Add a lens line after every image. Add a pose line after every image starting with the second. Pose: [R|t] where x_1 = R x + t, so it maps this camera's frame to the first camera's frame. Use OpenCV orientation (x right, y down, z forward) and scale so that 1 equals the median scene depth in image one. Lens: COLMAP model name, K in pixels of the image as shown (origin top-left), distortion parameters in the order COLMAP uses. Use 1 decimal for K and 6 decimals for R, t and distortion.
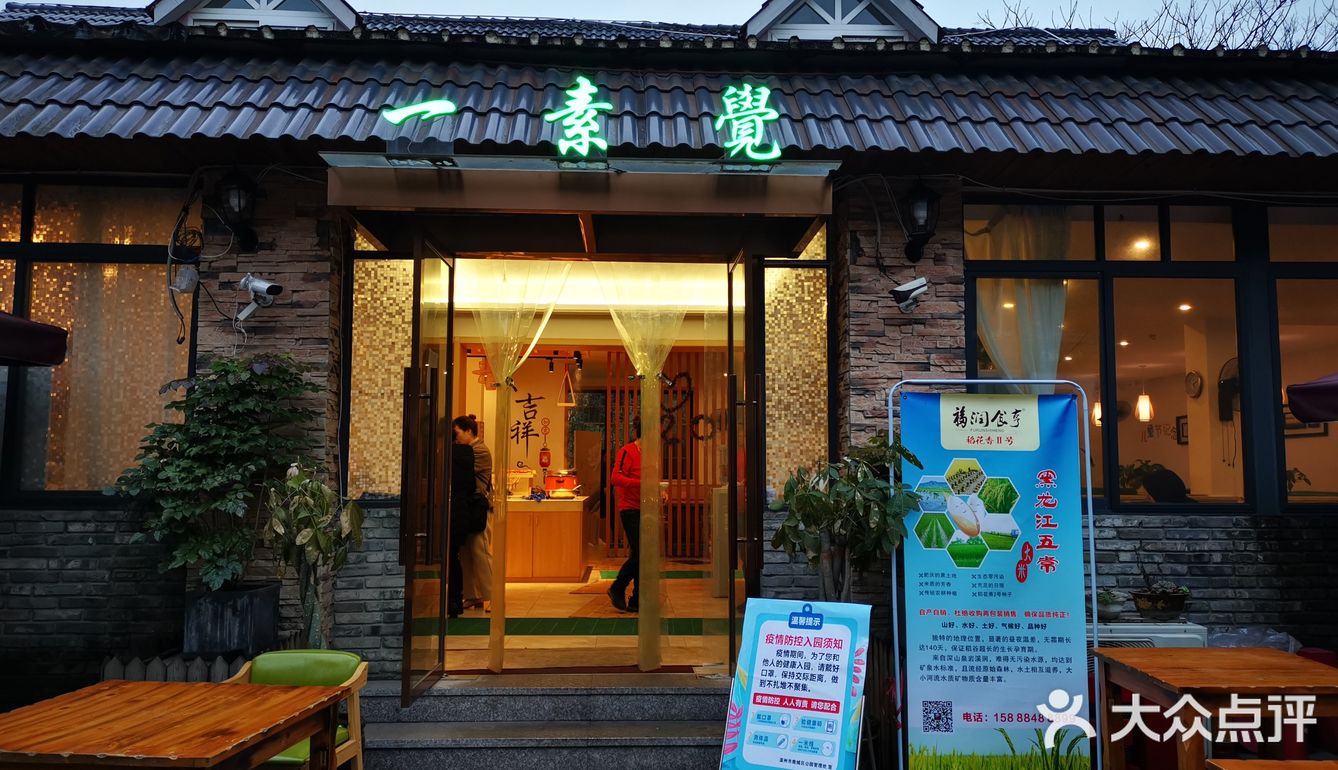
lens RADIAL K [[1027.0, 0, 669.0], [0, 1027.0, 385.0], [0, 0, 1]] dist [0.040130, -0.003329]
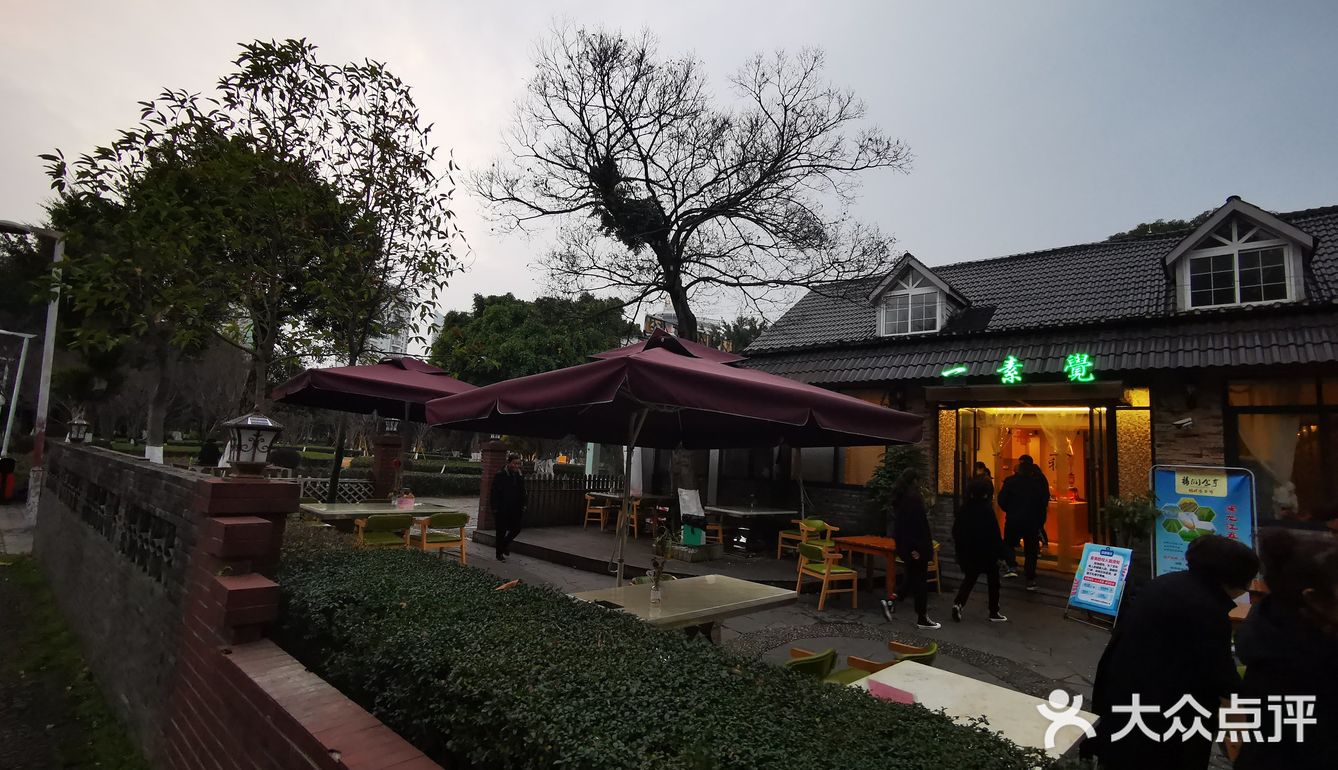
lens RADIAL K [[614.7, 0, 669.0], [0, 614.7, 385.0], [0, 0, 1]] dist [0.011848, 0.000211]
pose [[0.717934, -0.043967, -0.694722, 0.417408], [0.004199, 0.998259, -0.058838, -0.111486], [0.696099, 0.039324, 0.716868, -0.905097]]
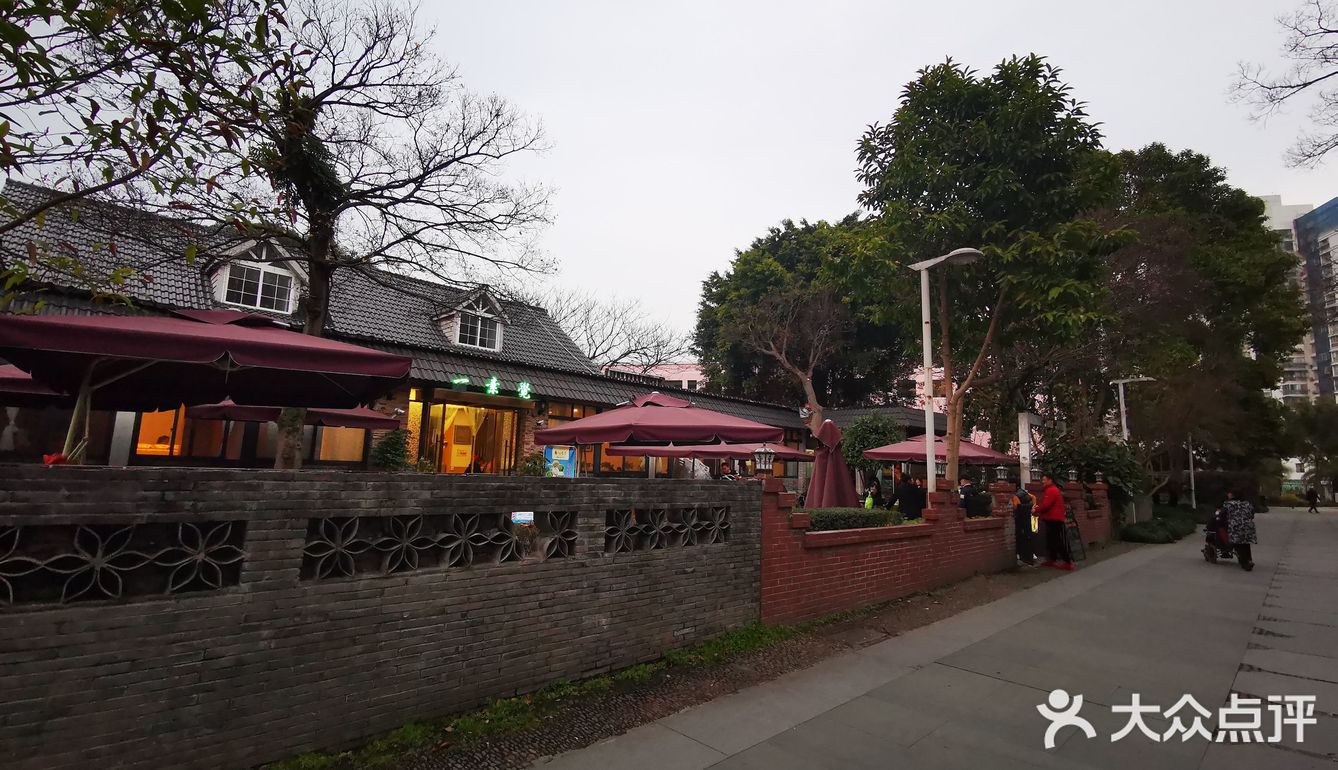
lens RADIAL K [[614.7, 0, 669.0], [0, 614.7, 385.0], [0, 0, 1]] dist [0.011848, 0.000211]
pose [[0.742679, 0.114669, 0.659756, -1.284993], [-0.093499, 0.993336, -0.067396, -0.141789], [-0.663088, -0.011633, 0.748451, -1.568273]]
